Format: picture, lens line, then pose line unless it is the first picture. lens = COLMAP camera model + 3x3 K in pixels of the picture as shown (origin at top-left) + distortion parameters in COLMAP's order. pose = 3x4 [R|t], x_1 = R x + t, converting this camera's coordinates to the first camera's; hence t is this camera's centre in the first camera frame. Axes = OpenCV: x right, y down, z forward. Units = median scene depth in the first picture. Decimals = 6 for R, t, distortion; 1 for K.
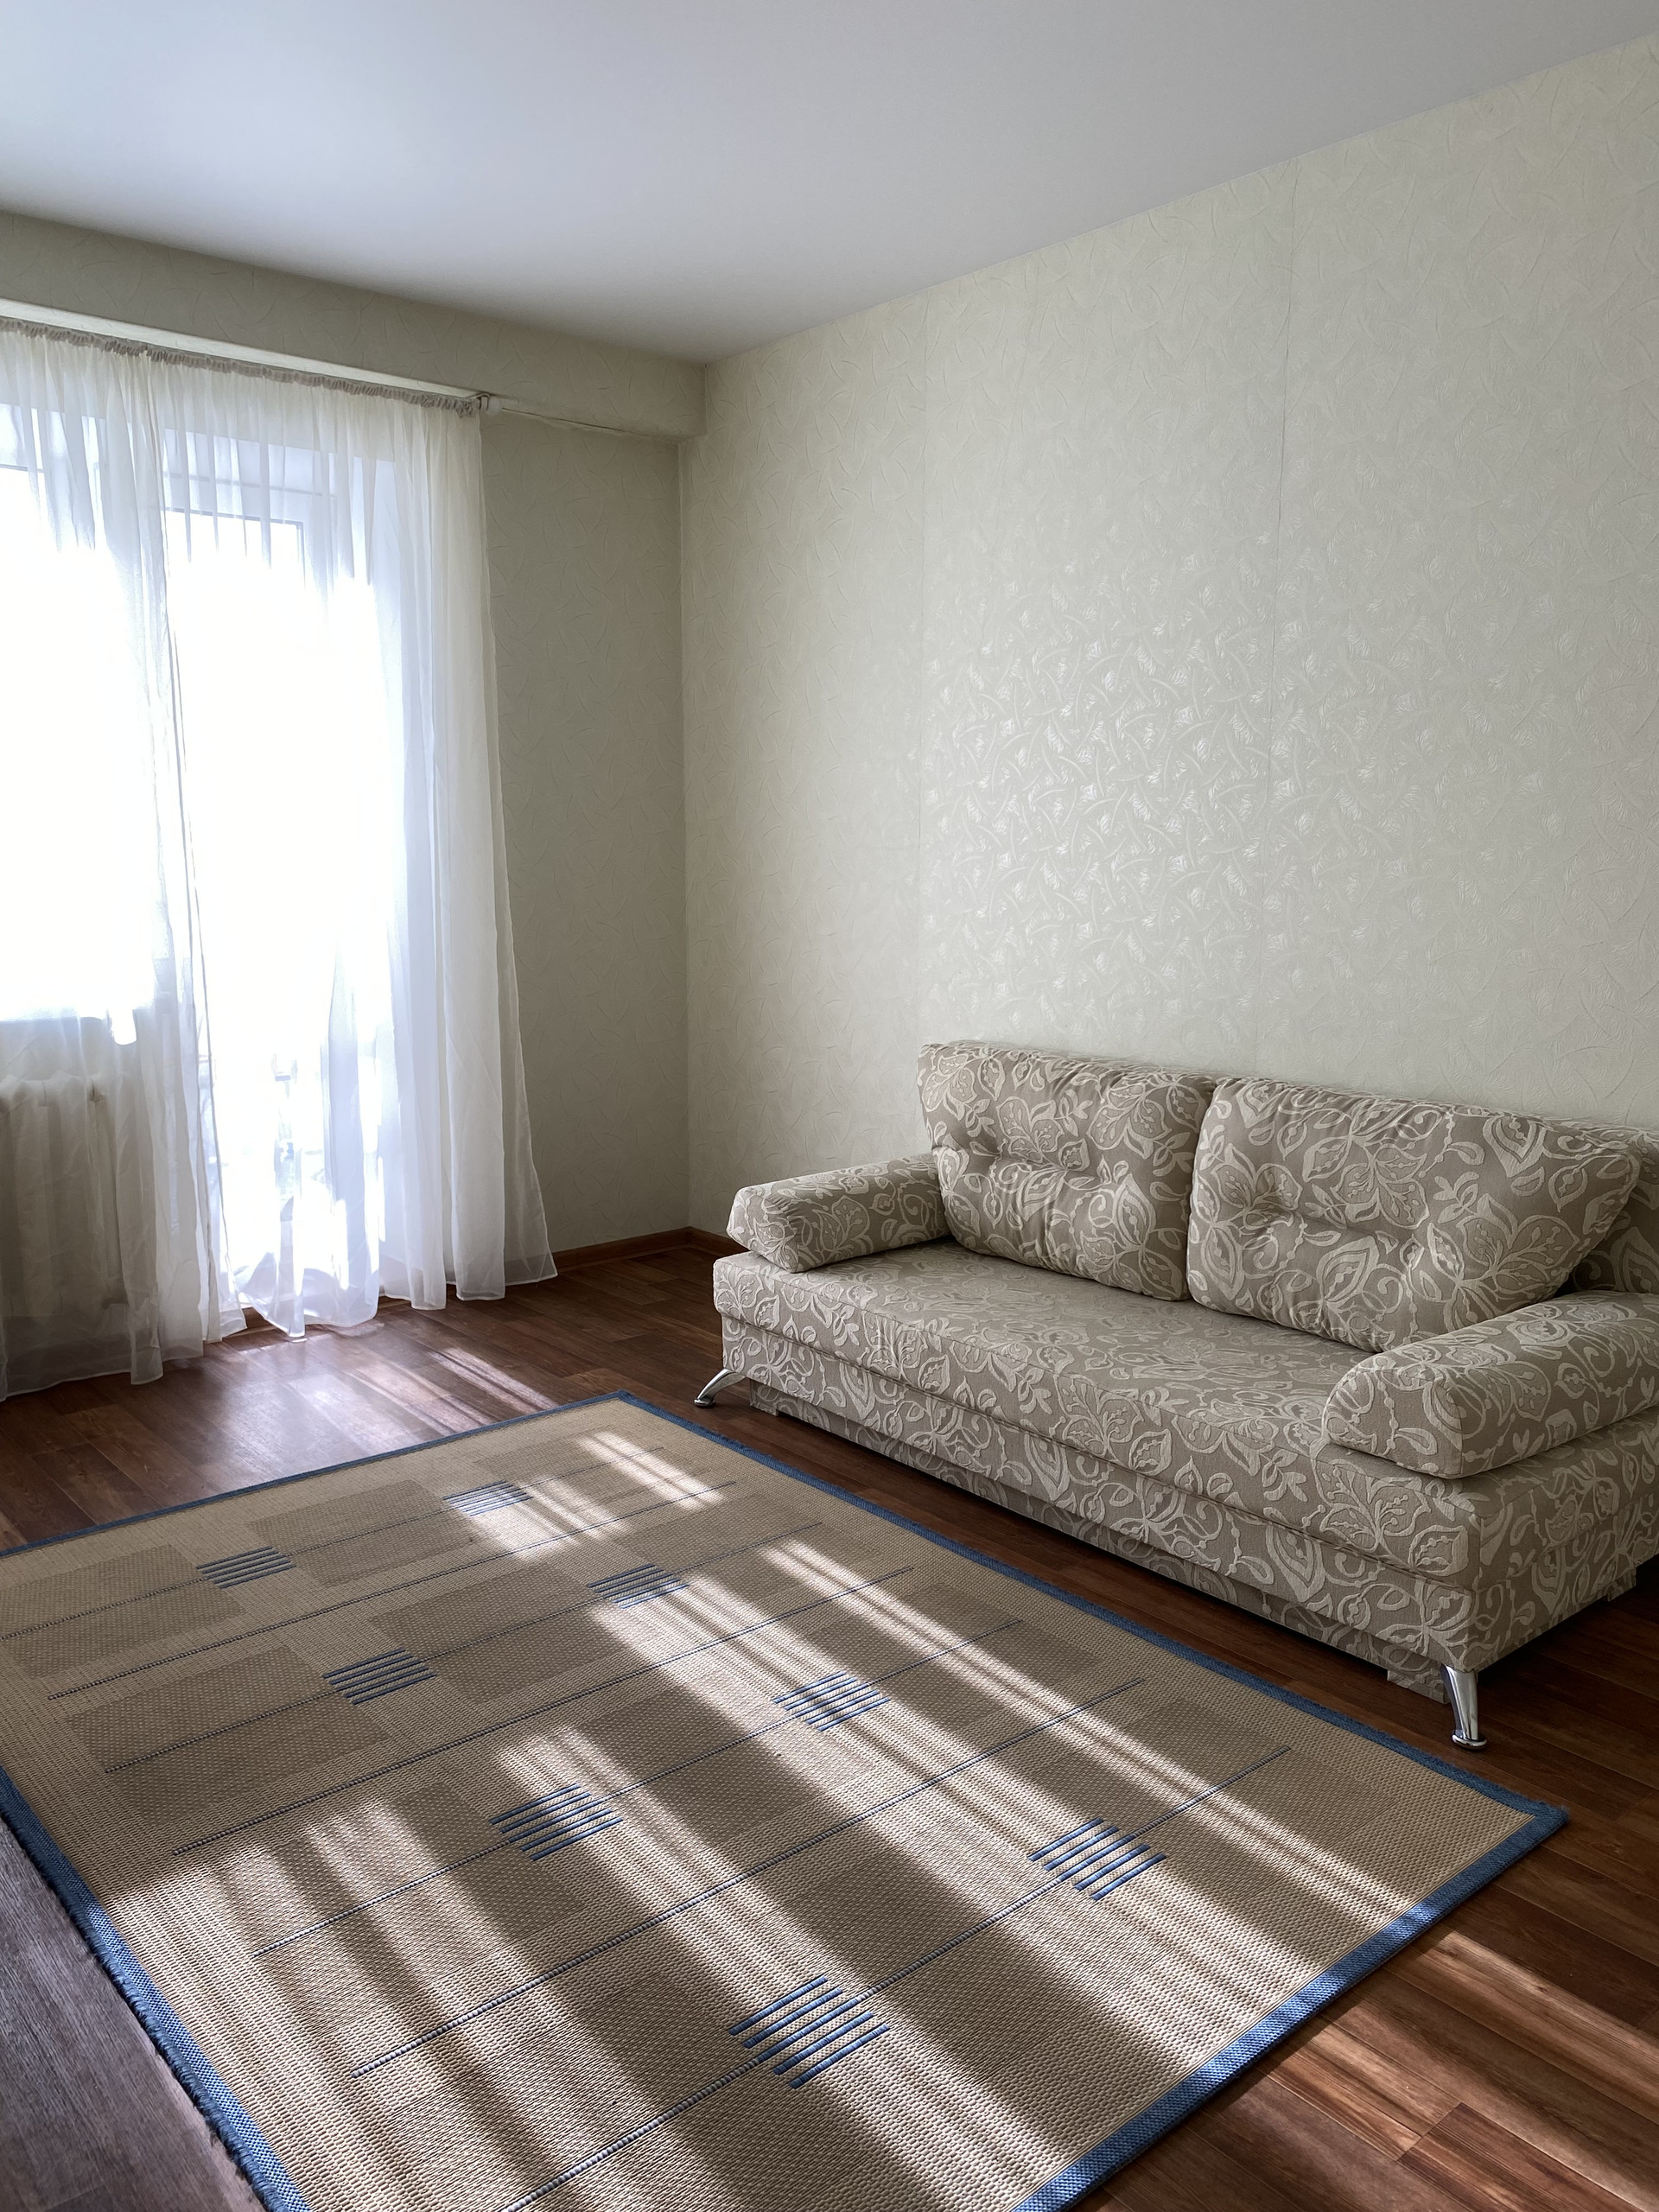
lens RADIAL K [[1709.3, 0, 829.5], [0, 1709.3, 1085.7], [0, 0, 1]] dist [0.020269, 0.009801]
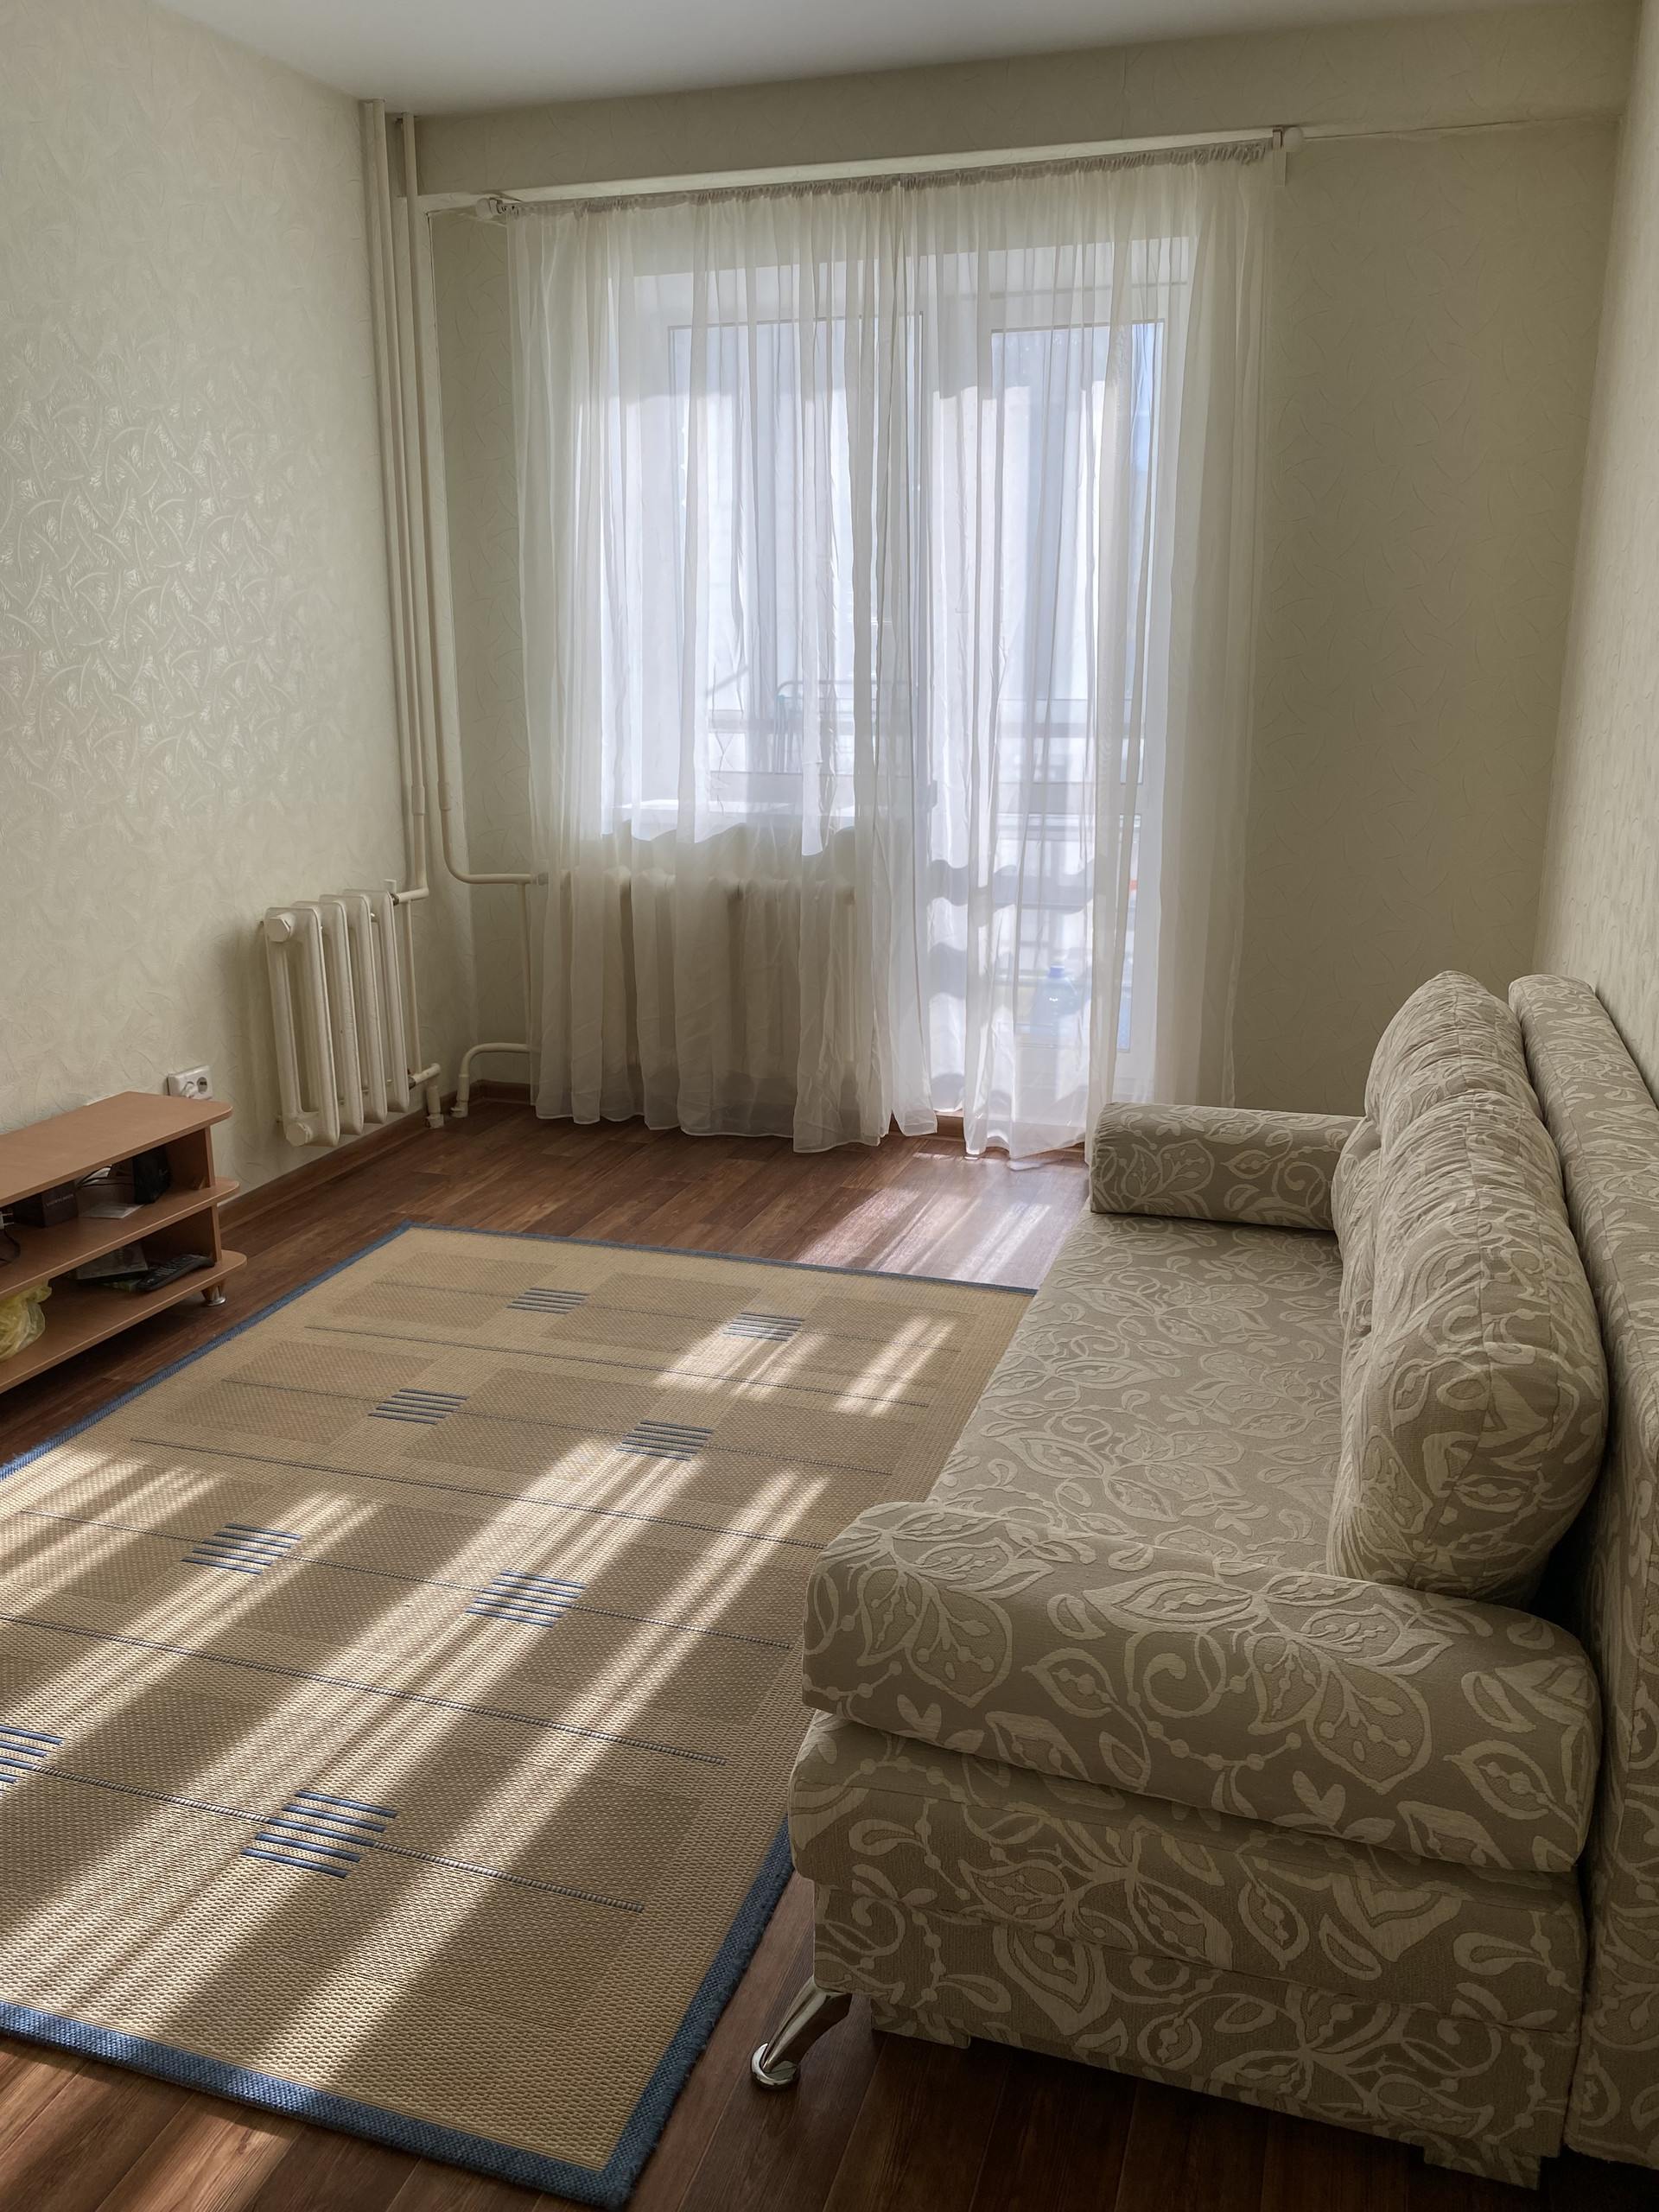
lens RADIAL K [[1709.3, 0, 829.5], [0, 1709.3, 1085.7], [0, 0, 1]] dist [0.020269, 0.009801]
pose [[0.531340, 0.220498, -0.817960, 0.767247], [-0.125997, 0.975363, 0.181082, -0.112894], [0.837737, 0.006845, 0.546031, 0.573748]]
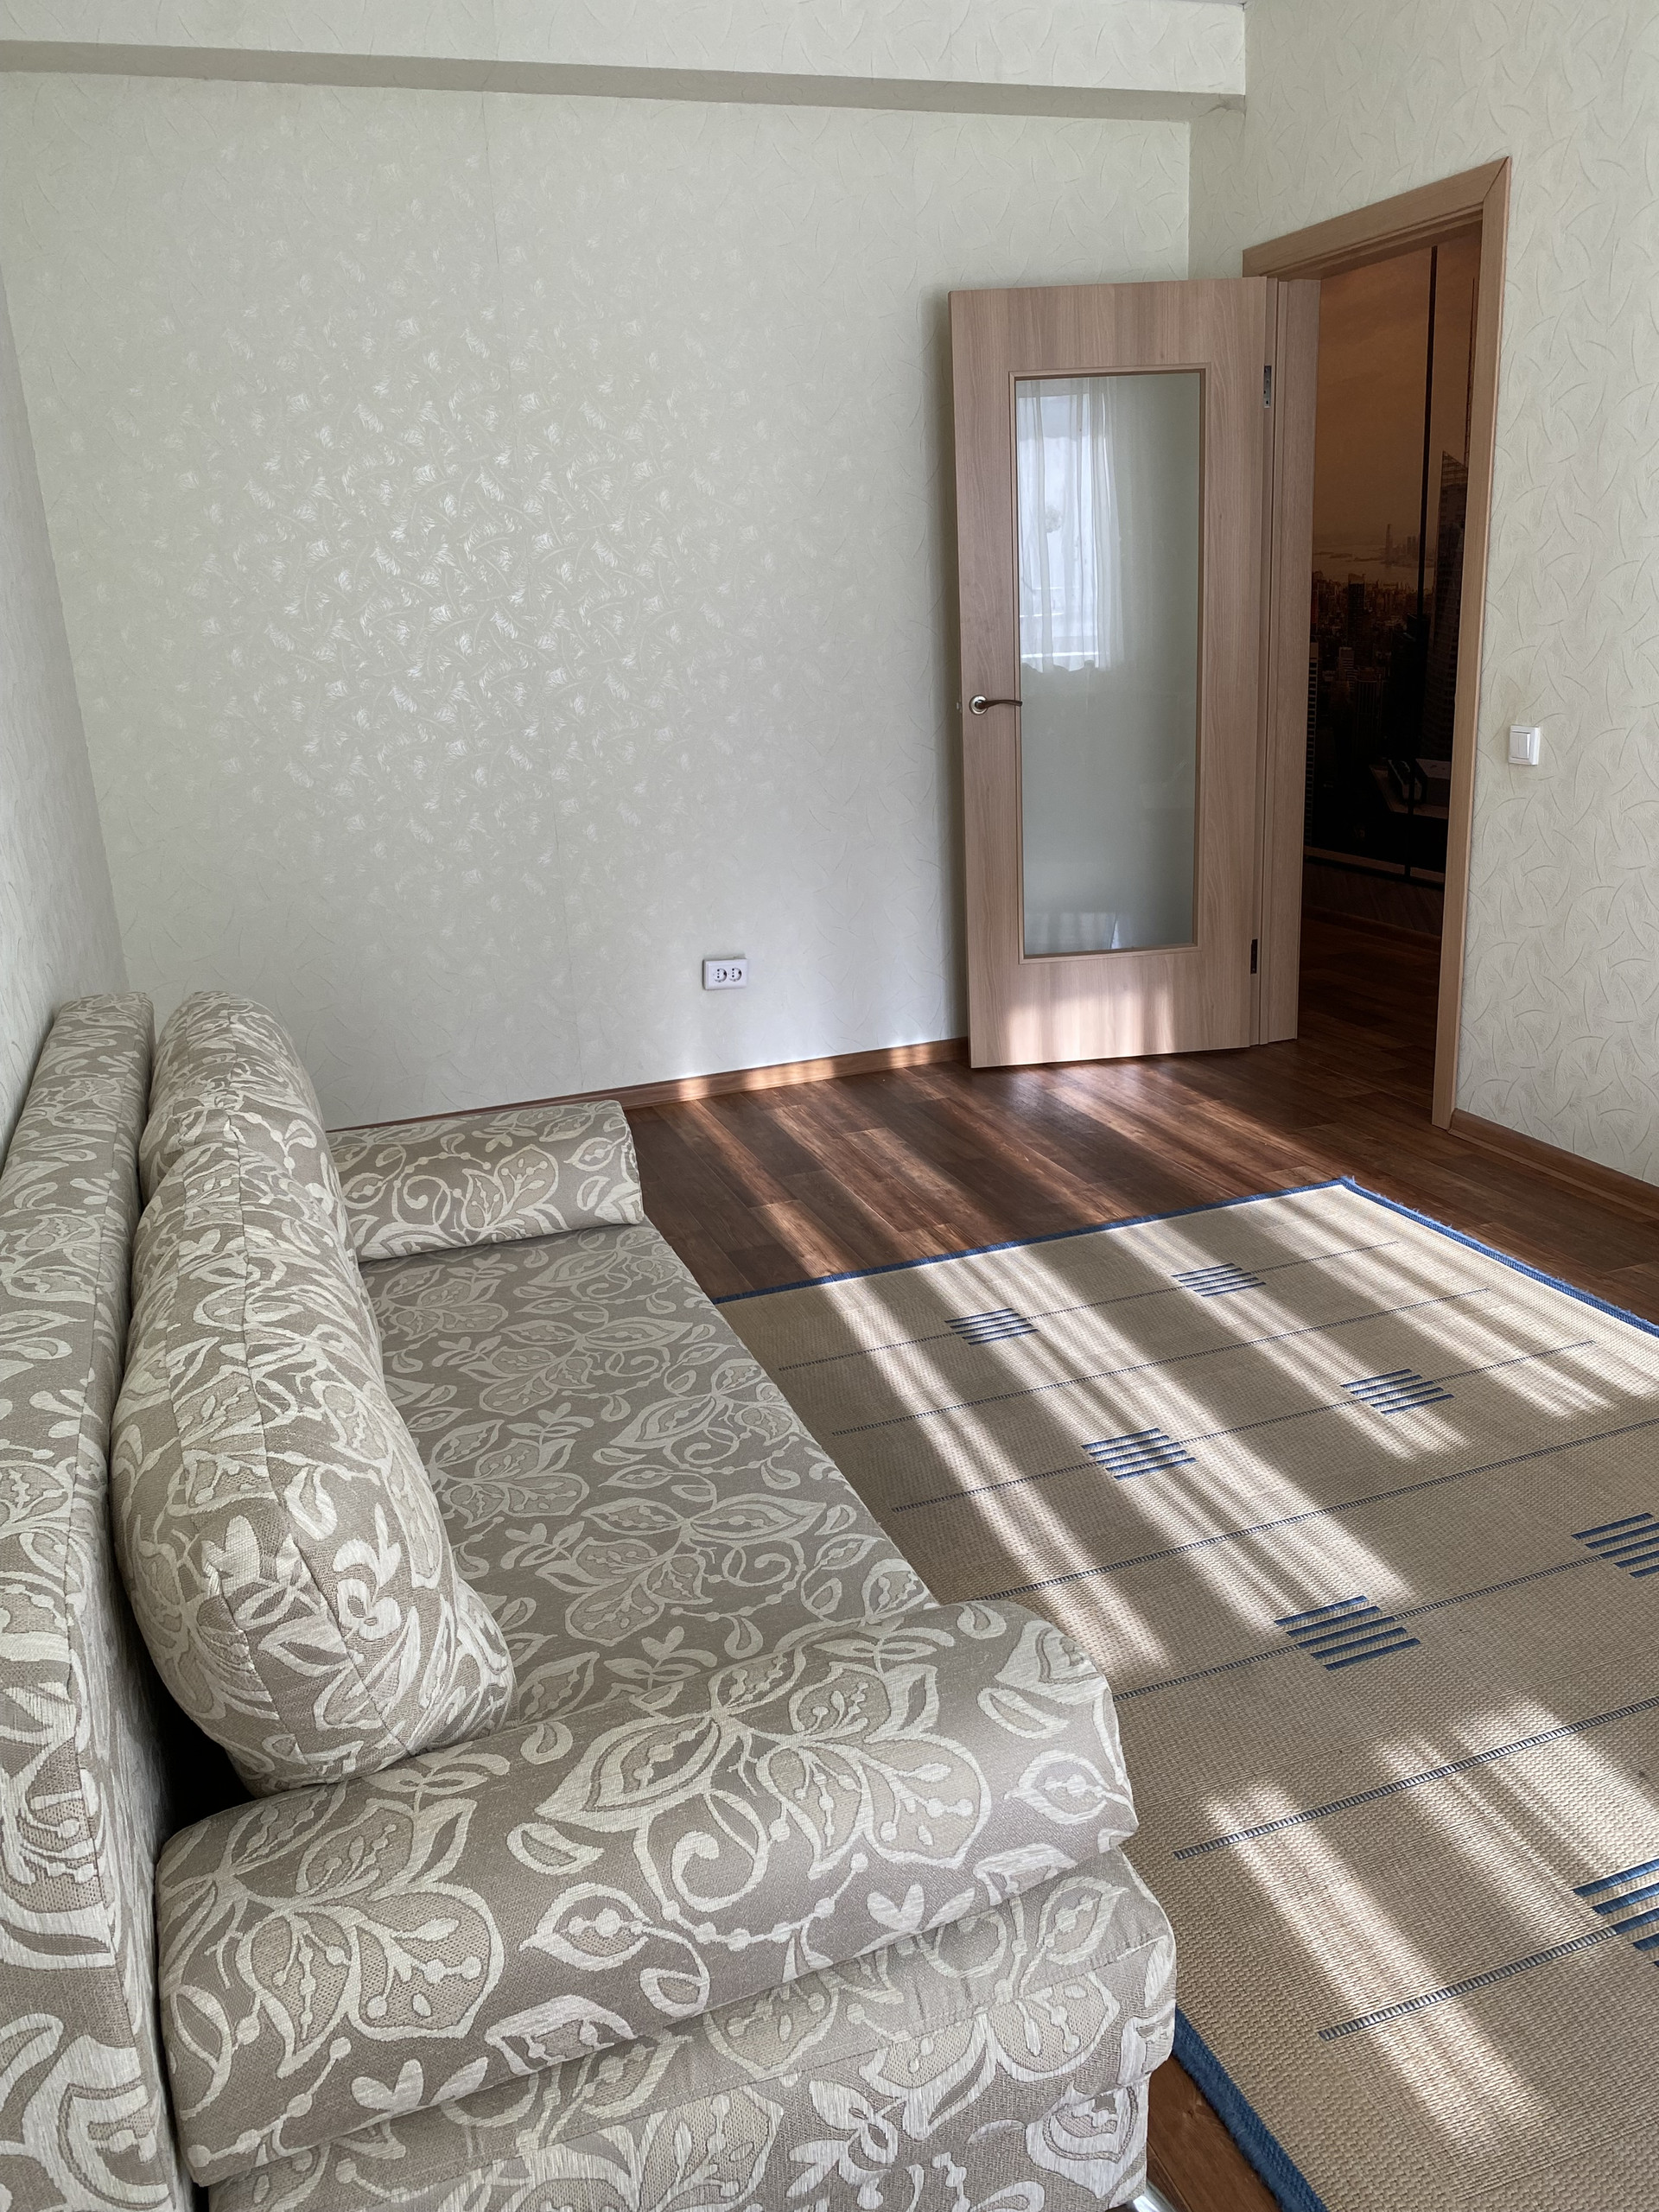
lens RADIAL K [[1709.3, 0, 829.5], [0, 1709.3, 1085.7], [0, 0, 1]] dist [0.020269, 0.009801]
pose [[-0.937692, -0.046666, 0.344321, -0.155886], [0.106103, 0.905155, 0.411627, -0.266042], [-0.330873, 0.422513, -0.843805, 1.714193]]
